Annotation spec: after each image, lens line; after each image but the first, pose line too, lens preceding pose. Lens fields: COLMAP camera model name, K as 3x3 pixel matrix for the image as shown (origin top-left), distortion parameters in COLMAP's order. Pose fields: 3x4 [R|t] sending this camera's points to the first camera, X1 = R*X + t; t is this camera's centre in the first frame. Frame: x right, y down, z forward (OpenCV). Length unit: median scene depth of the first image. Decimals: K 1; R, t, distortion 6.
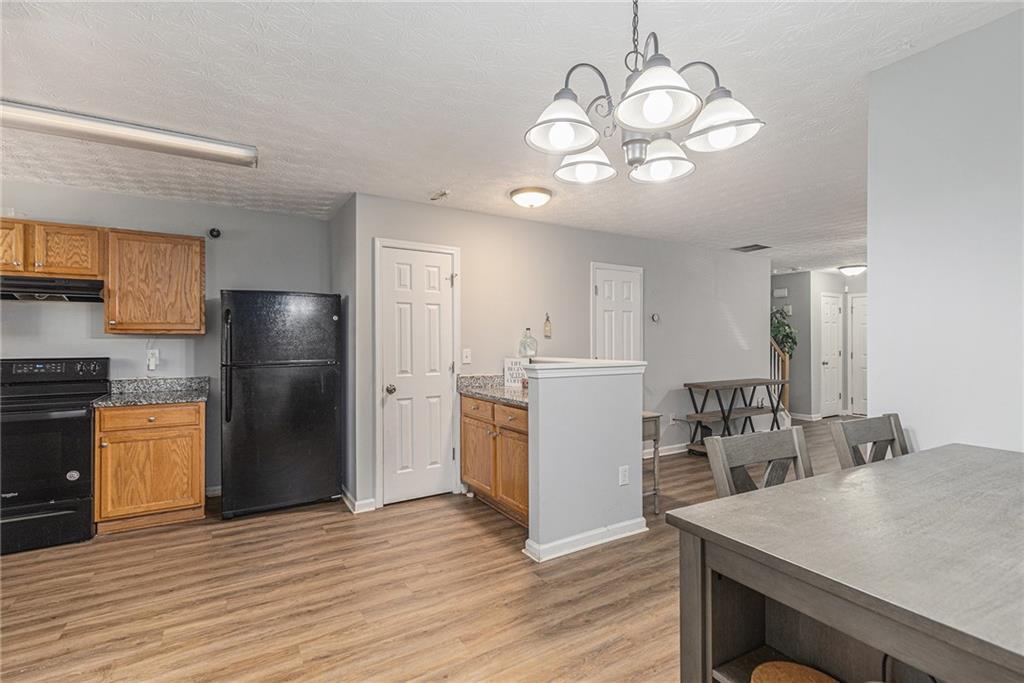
lens RADIAL K [[485.4, 0, 512.0], [0, 485.4, 341.5], [0, 0, 1]] dist [0.016180, -0.000328]
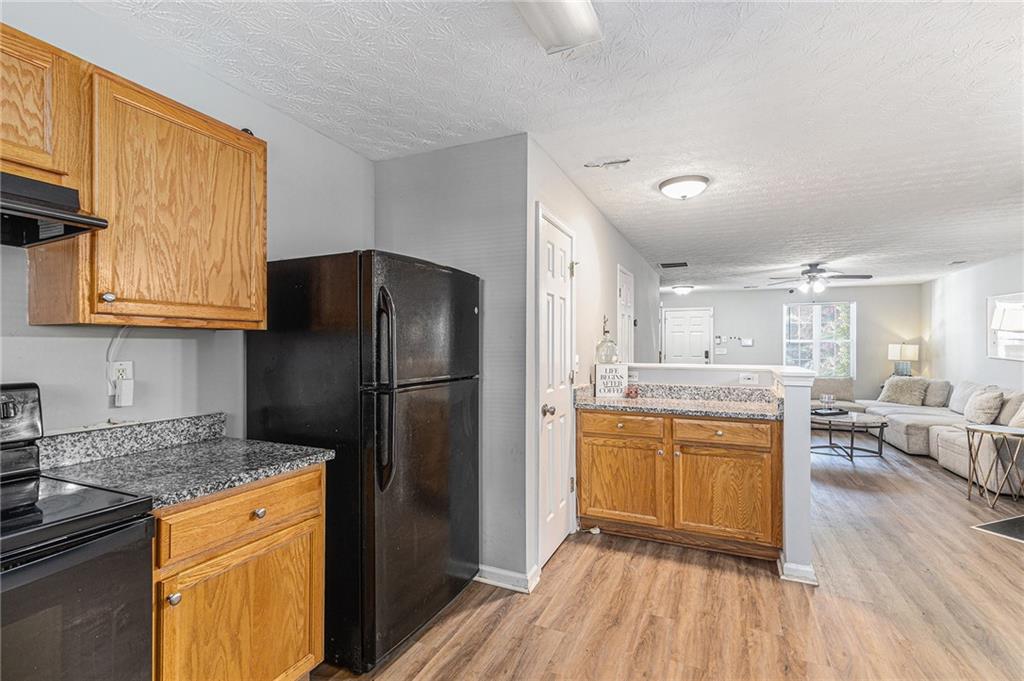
lens RADIAL K [[480.9, 0, 515.7], [0, 480.9, 343.8], [0, 0, 1]] dist [0.017917, -0.000239]
pose [[0.814678, 0.005151, 0.579890, -0.712423], [-0.004588, 0.999987, -0.002438, -0.000604], [-0.579895, -0.000674, 0.814691, 0.432612]]
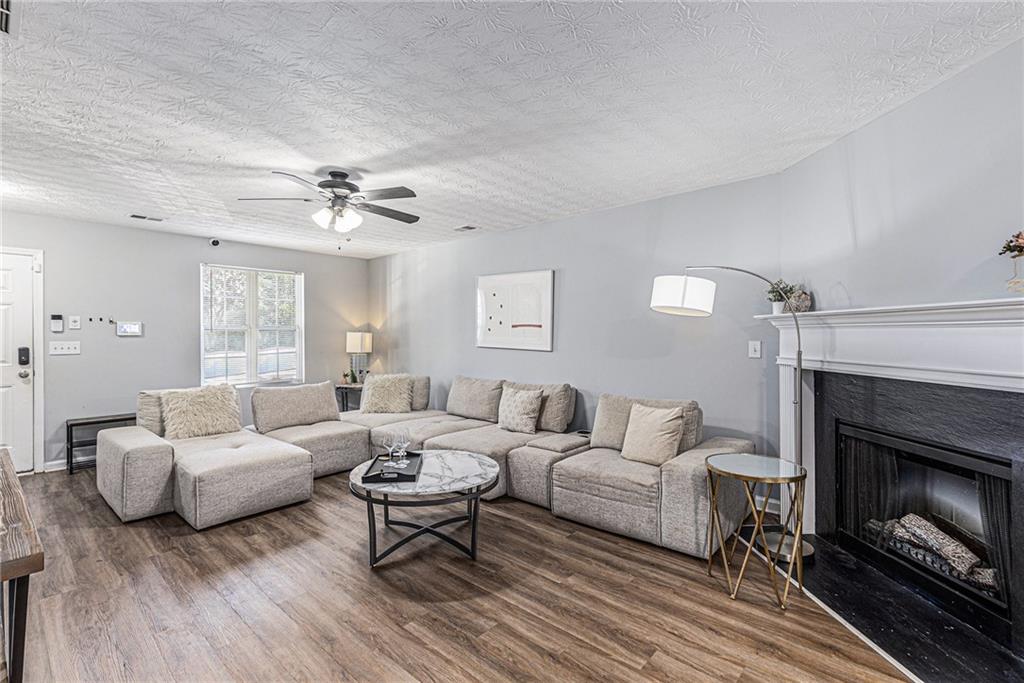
lens RADIAL K [[457.8, 0, 499.7], [0, 457.8, 337.3], [0, 0, 1]] dist [0.007723, -0.000286]
pose [[-0.280650, 0.001031, 0.959810, 0.230263], [0.005674, 0.999984, 0.000585, 0.006587], [-0.959793, 0.005610, -0.280651, 1.148160]]
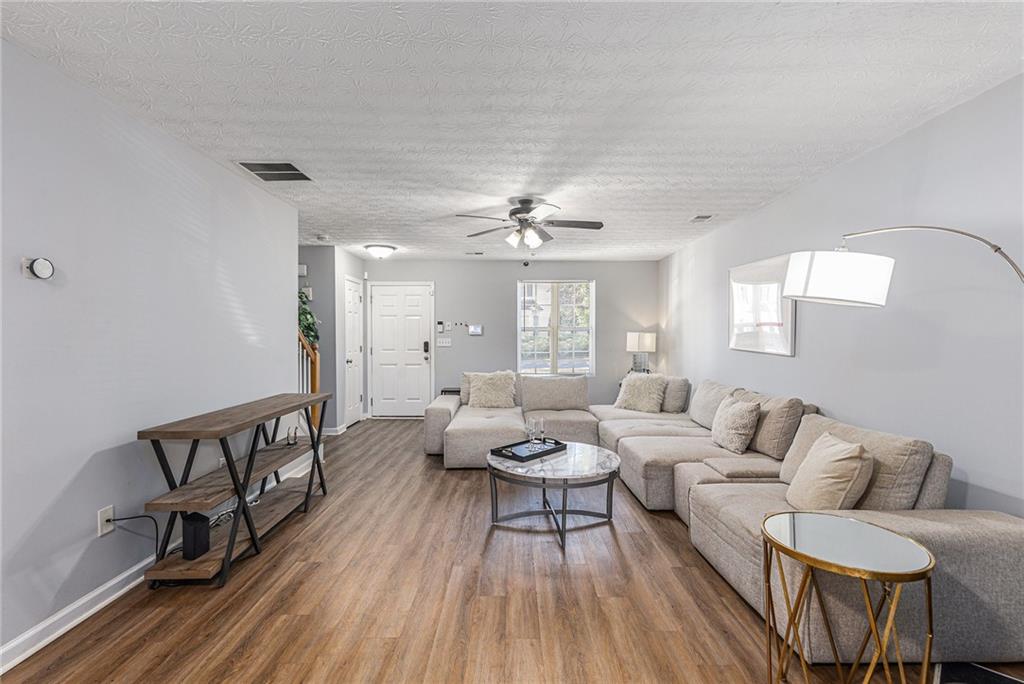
lens RADIAL K [[456.5, 0, 524.0], [0, 456.5, 343.4], [0, 0, 1]] dist [0.024938, -0.000138]
pose [[0.506800, -0.011676, 0.861985, 0.245595], [-0.001555, 0.999894, 0.014458, 0.004653], [-0.862063, -0.008668, 0.506728, 0.705913]]
